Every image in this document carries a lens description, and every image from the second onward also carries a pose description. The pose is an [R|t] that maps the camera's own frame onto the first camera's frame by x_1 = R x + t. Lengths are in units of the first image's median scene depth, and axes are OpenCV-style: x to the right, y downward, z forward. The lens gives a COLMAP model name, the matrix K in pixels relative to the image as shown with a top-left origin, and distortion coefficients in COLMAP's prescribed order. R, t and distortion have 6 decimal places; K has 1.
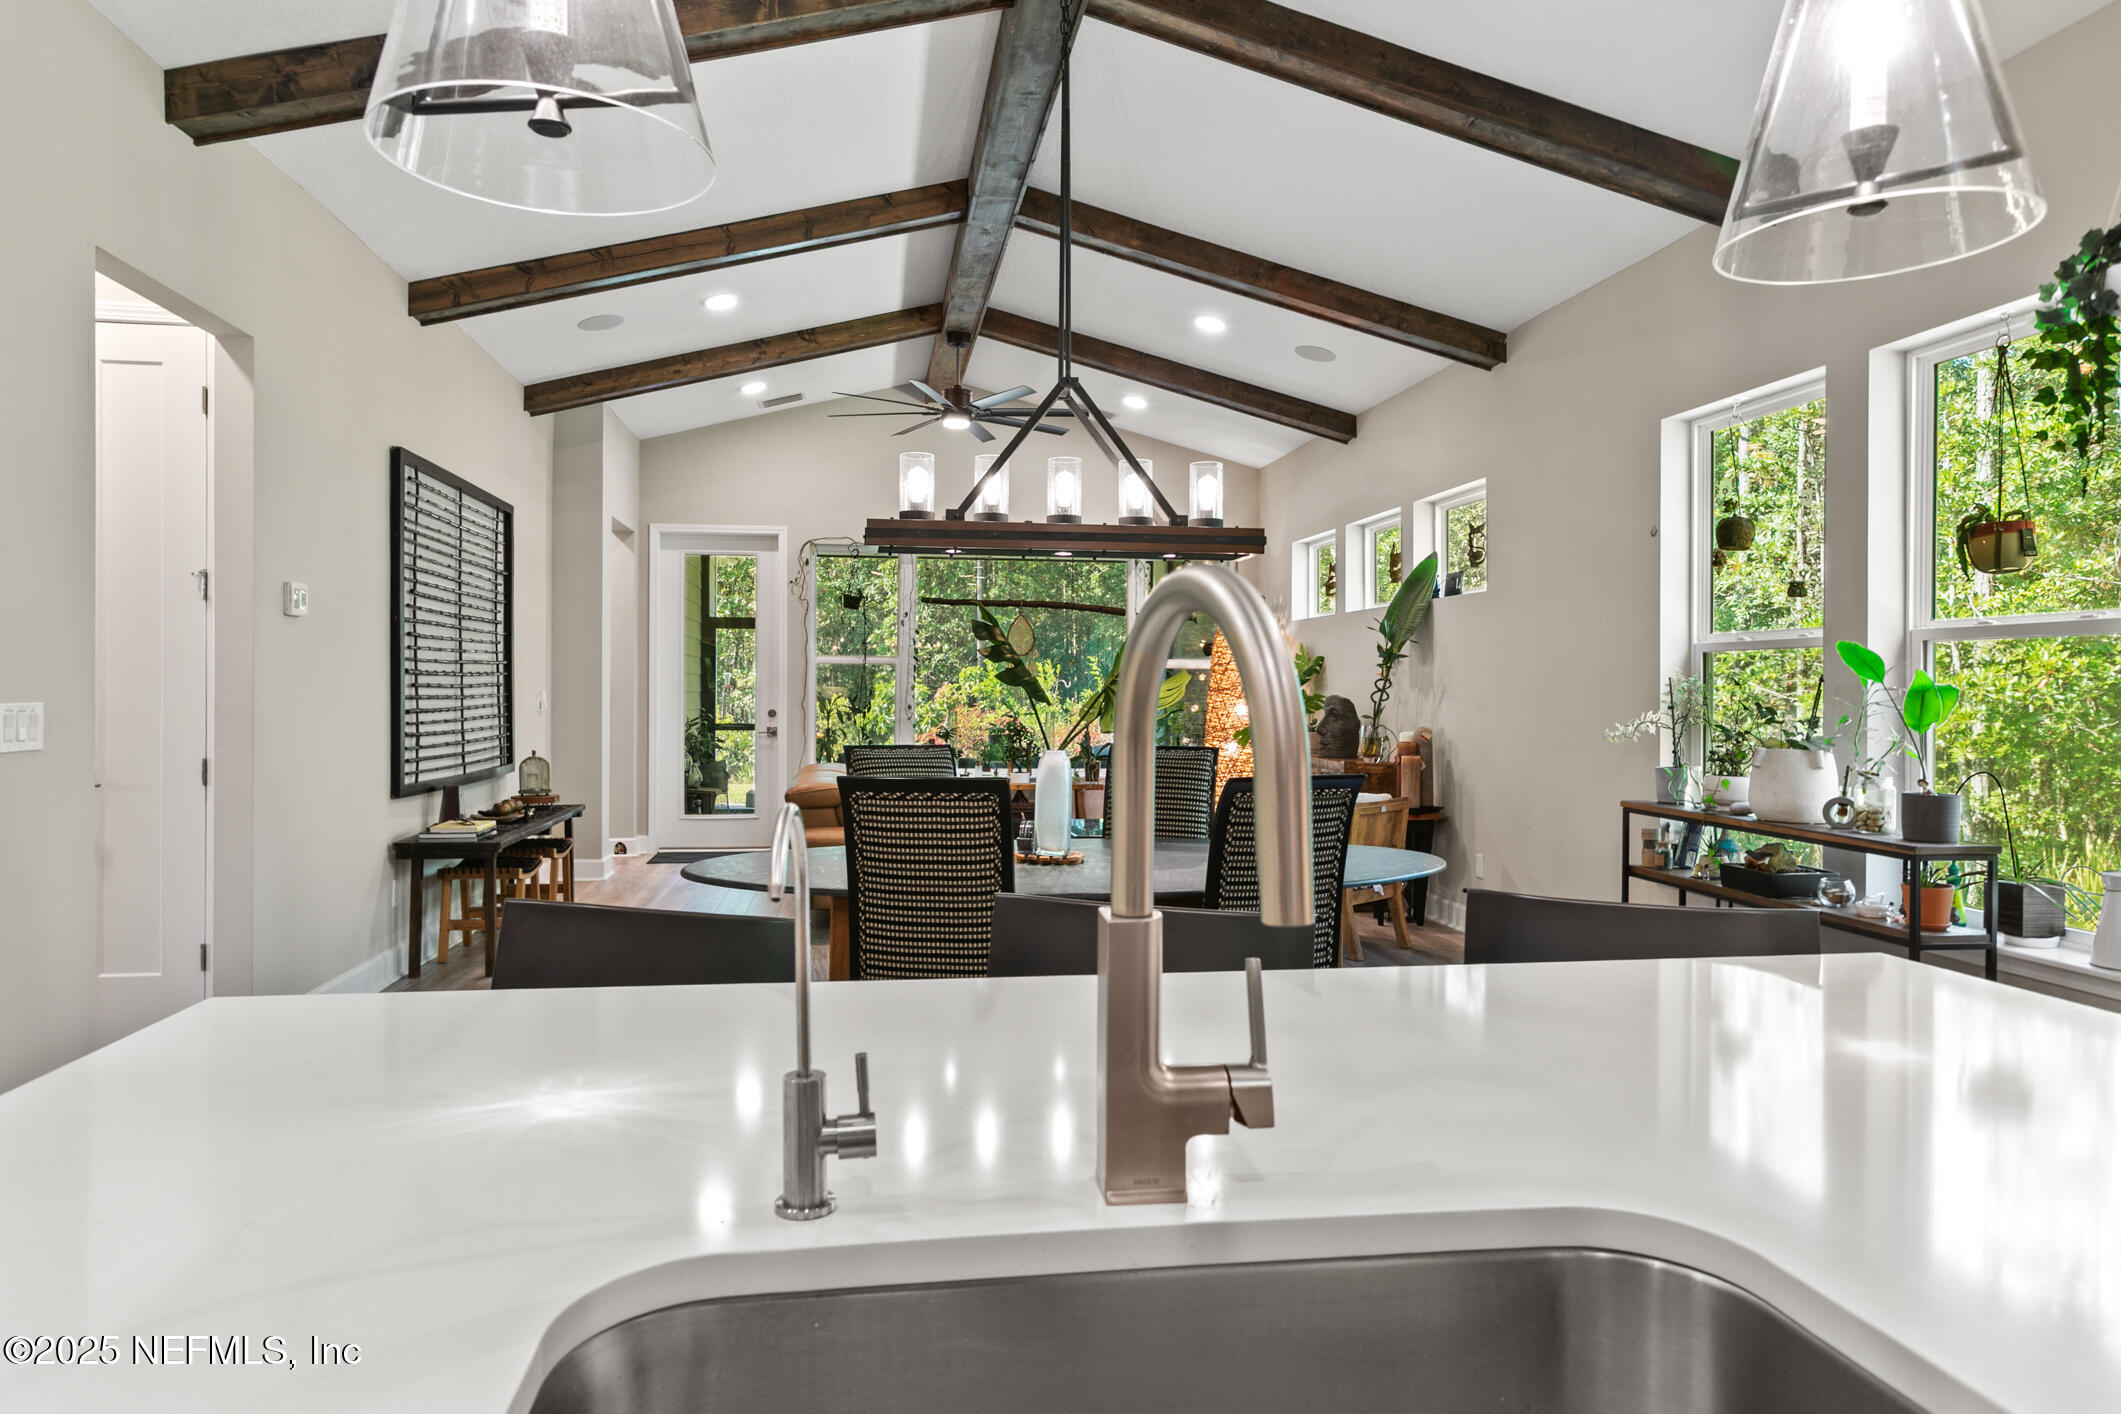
lens RADIAL K [[1316.3, 0, 1060.5], [0, 1316.3, 707.0], [0, 0, 1]] dist [0.000228, 0.000012]
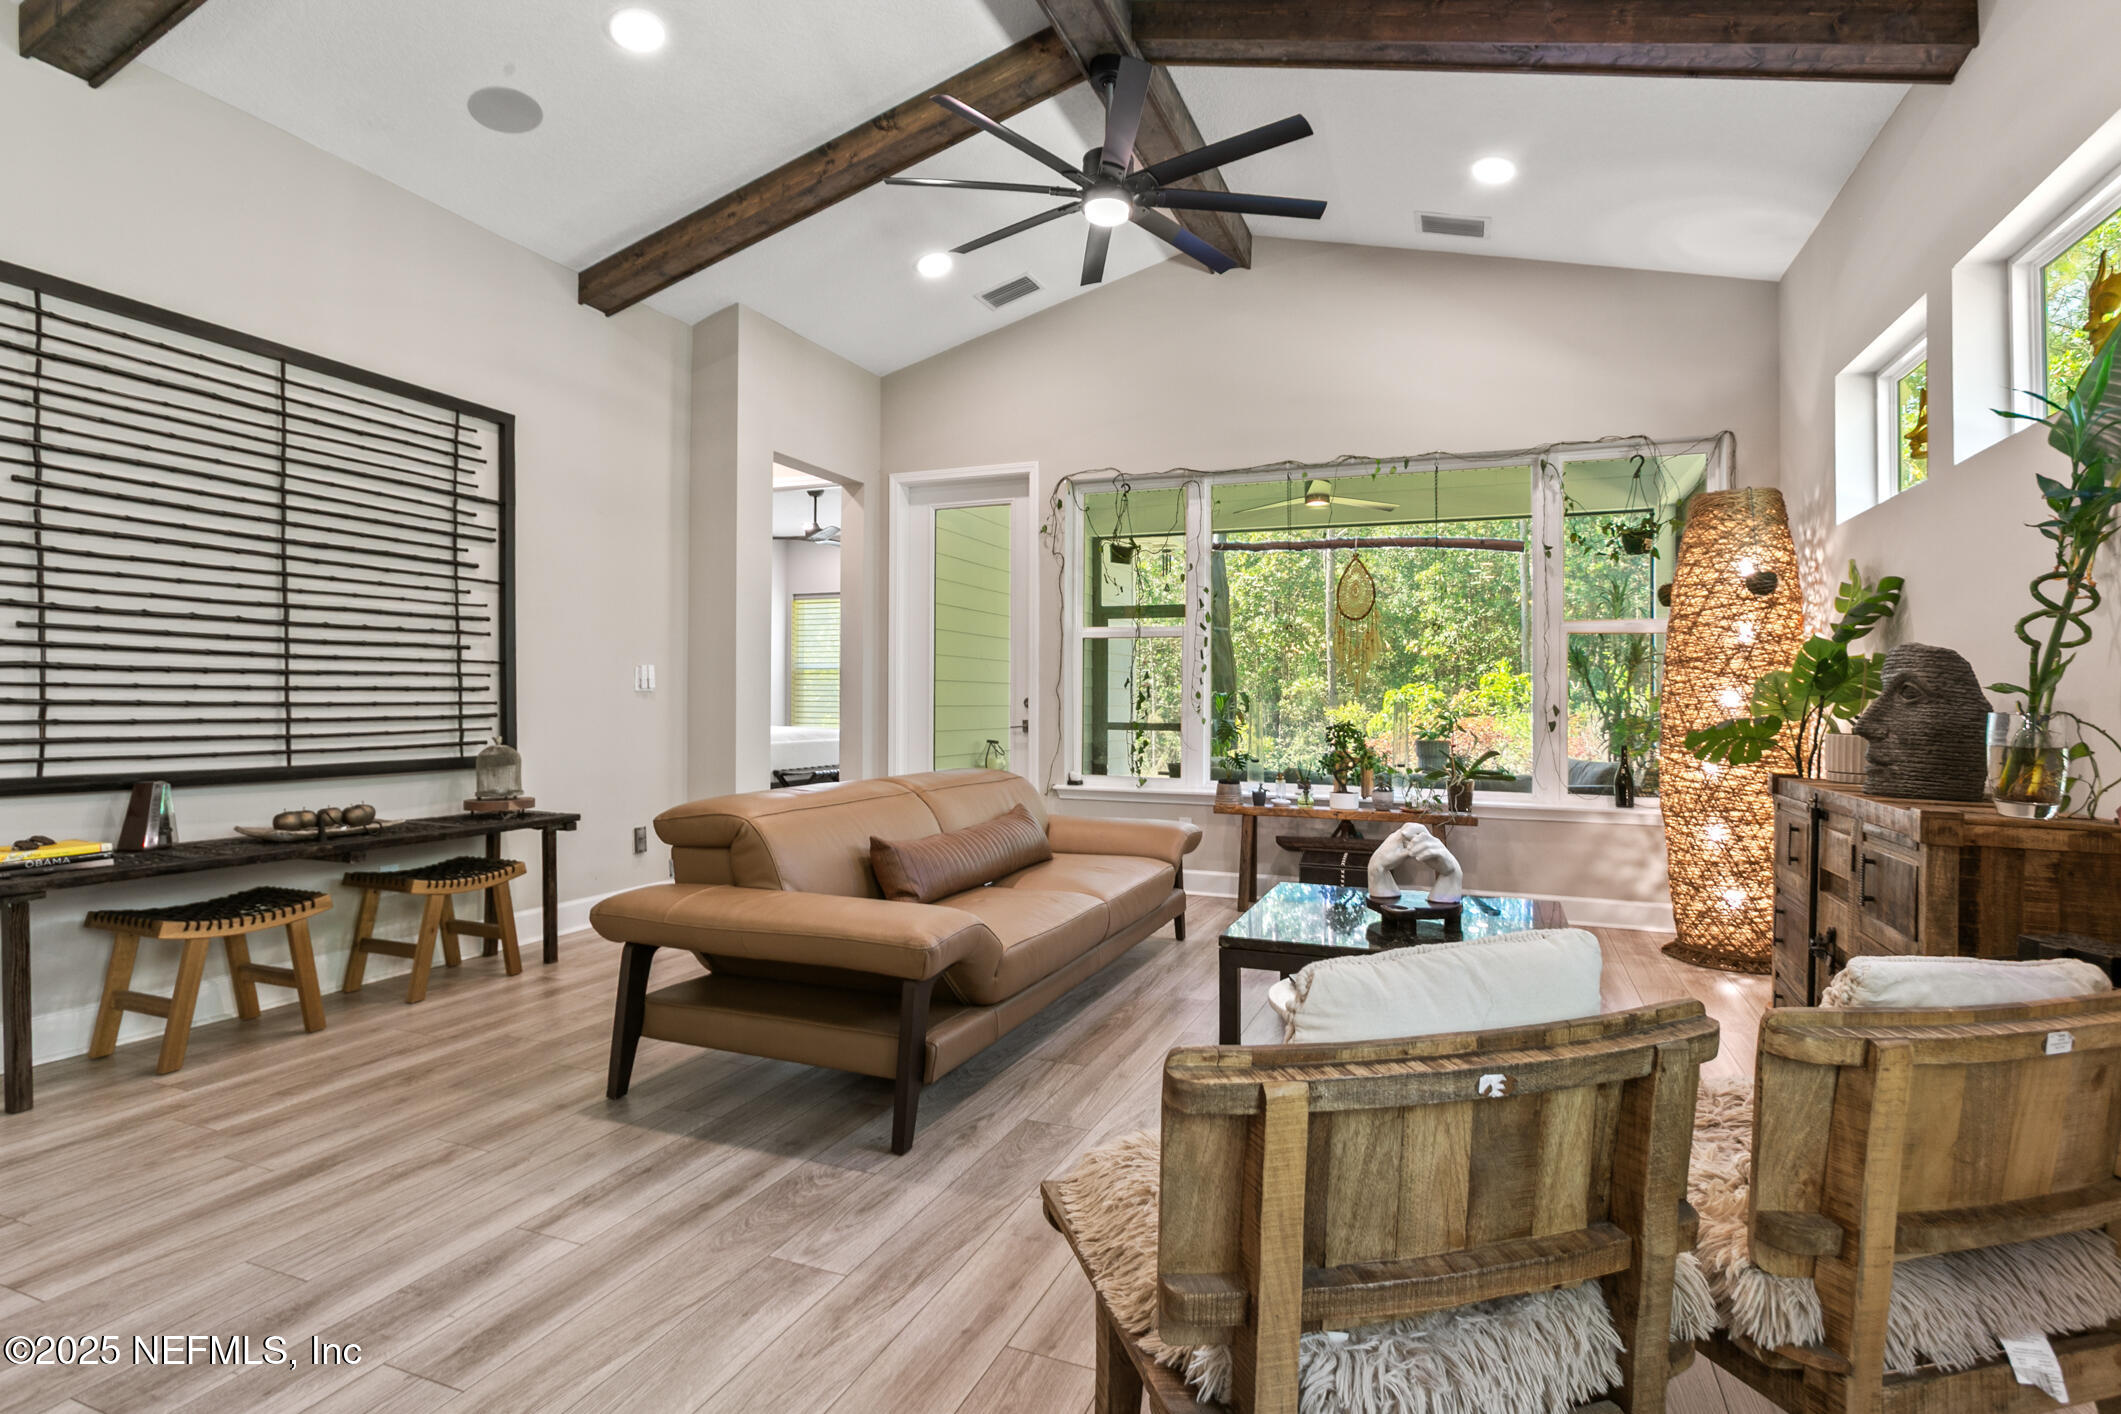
lens RADIAL K [[1049.6, 0, 1061.7], [0, 1049.6, 680.3], [0, 0, 1]] dist [0.000560, 0.000453]
pose [[0.860758, -0.009239, -0.508930, 0.156810], [-0.010259, 0.999317, -0.035494, 0.018000], [0.508910, 0.035773, 0.860076, 0.622642]]
